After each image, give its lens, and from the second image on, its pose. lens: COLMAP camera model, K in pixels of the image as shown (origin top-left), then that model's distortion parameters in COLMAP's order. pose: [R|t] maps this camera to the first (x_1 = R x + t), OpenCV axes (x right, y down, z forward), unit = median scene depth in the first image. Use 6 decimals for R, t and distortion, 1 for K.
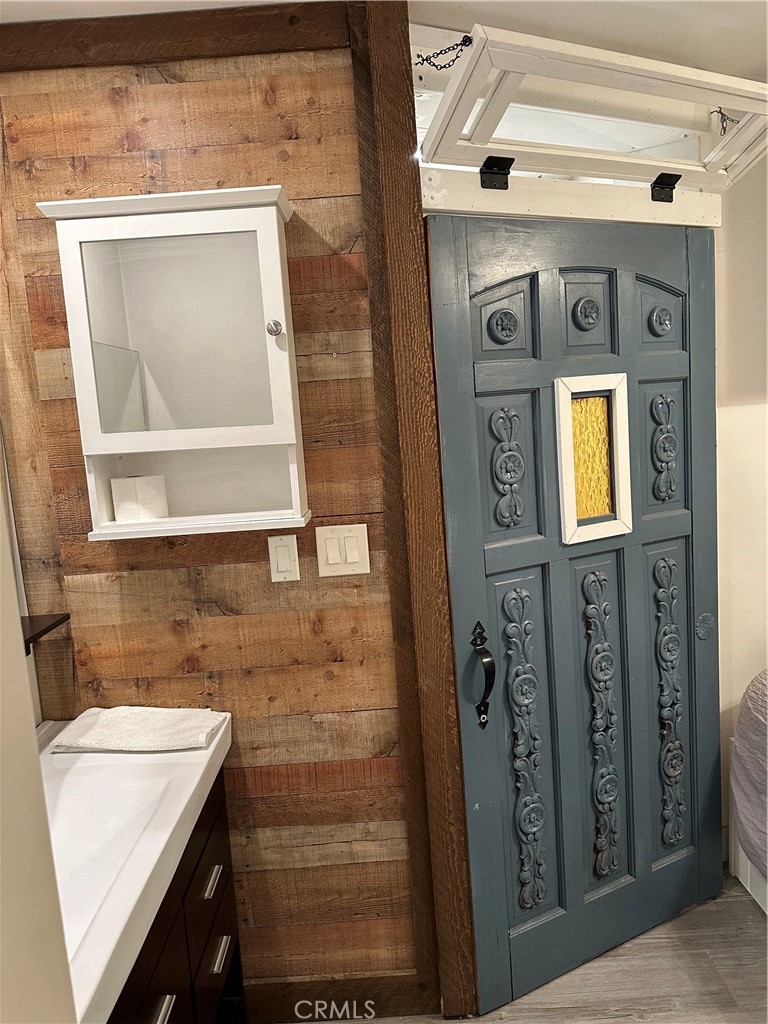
lens RADIAL K [[719.0, 0, 390.2], [0, 719.0, 503.4], [0, 0, 1]] dist [0.067741, -0.072215]
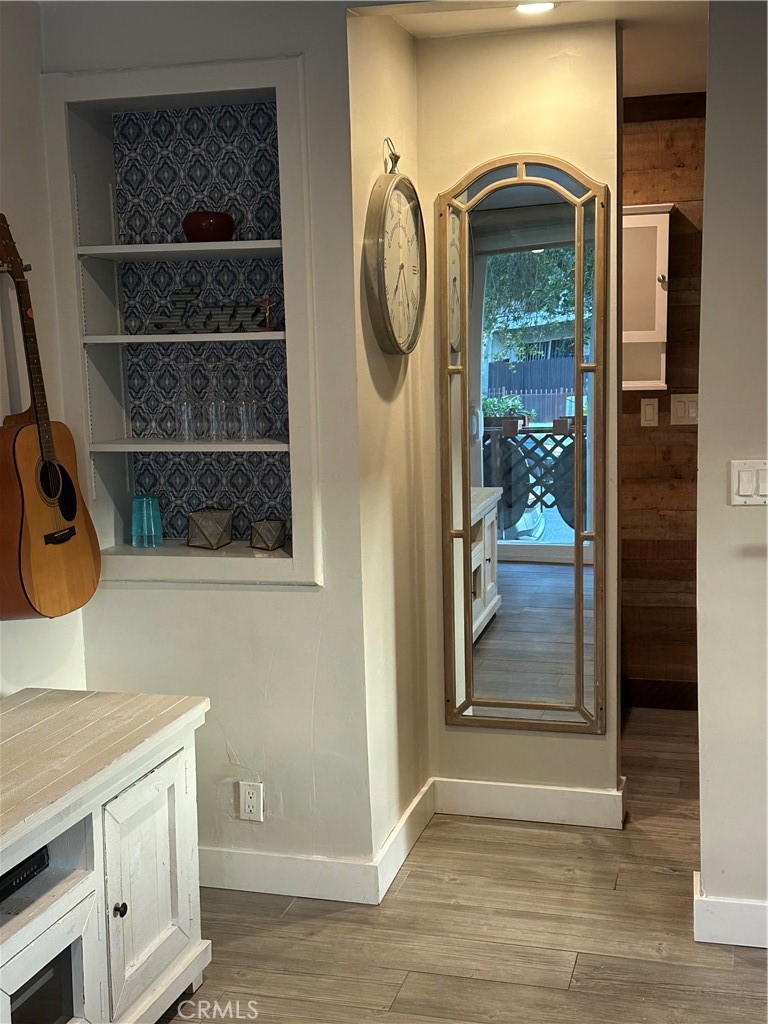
lens RADIAL K [[1347.4, 0, 382.3], [0, 1347.4, 514.0], [0, 0, 1]] dist [0.146611, 0.000000]
pose [[0.962097, 0.080141, -0.260666, 0.093170], [-0.075655, 0.996763, 0.027216, 0.271268], [0.262003, -0.006464, 0.965045, -2.184818]]
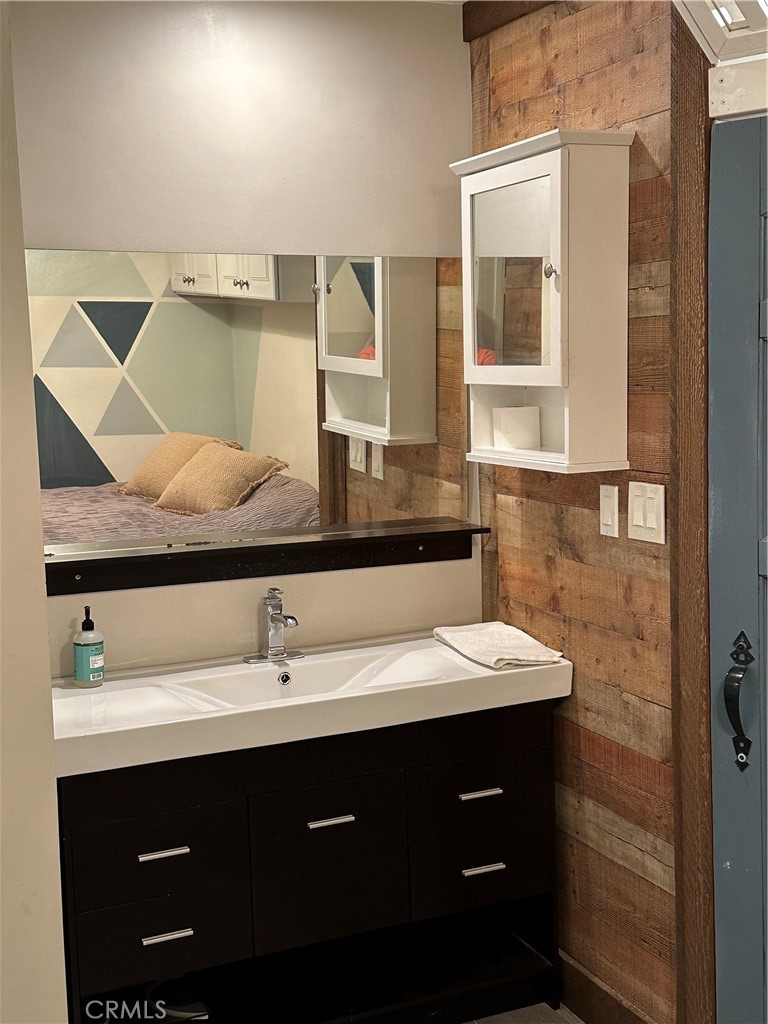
lens RADIAL K [[1347.4, 0, 383.0], [0, 1347.4, 503.5], [0, 0, 1]] dist [0.146611, 0.000000]
pose [[0.401613, 0.159023, -0.901897, 1.279026], [-0.118959, 0.985524, 0.120795, -0.105439], [0.908050, 0.058776, 0.414716, 0.025360]]
